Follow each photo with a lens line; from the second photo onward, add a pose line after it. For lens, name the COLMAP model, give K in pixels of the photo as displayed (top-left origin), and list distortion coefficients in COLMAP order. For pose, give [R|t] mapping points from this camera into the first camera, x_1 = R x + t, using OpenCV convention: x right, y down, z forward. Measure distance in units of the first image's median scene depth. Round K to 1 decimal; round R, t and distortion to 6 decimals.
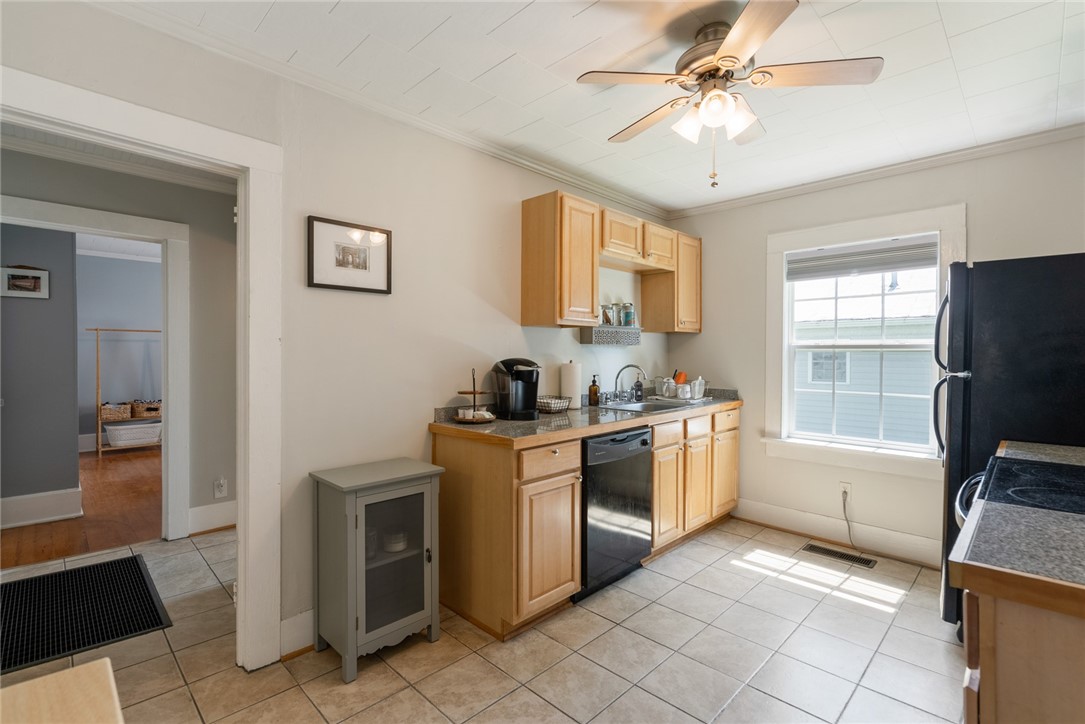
lens RADIAL K [[499.3, 0, 538.3], [0, 499.3, 346.7], [0, 0, 1]] dist [-0.001504, -0.000091]
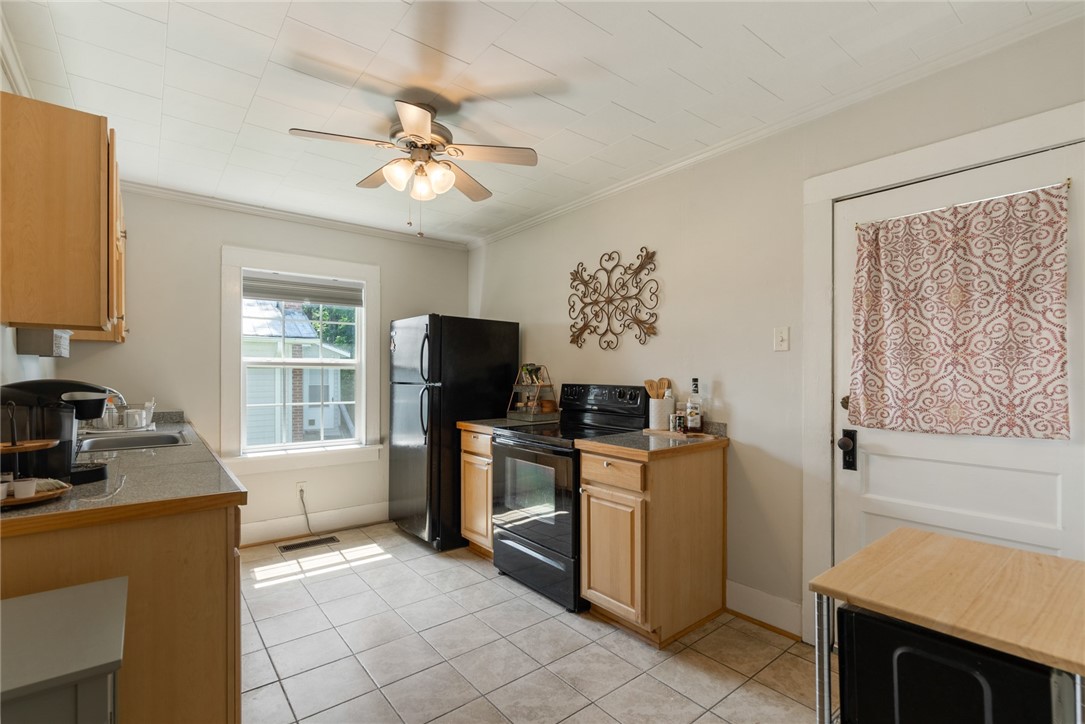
lens RADIAL K [[505.6, 0, 543.8], [0, 505.6, 362.6], [0, 0, 1]] dist [-0.000901, 0.000380]
pose [[0.098691, 0.012473, 0.995040, -0.543598], [-0.020658, 0.999732, -0.010483, -0.002850], [-0.994904, -0.019521, 0.098923, 0.367148]]
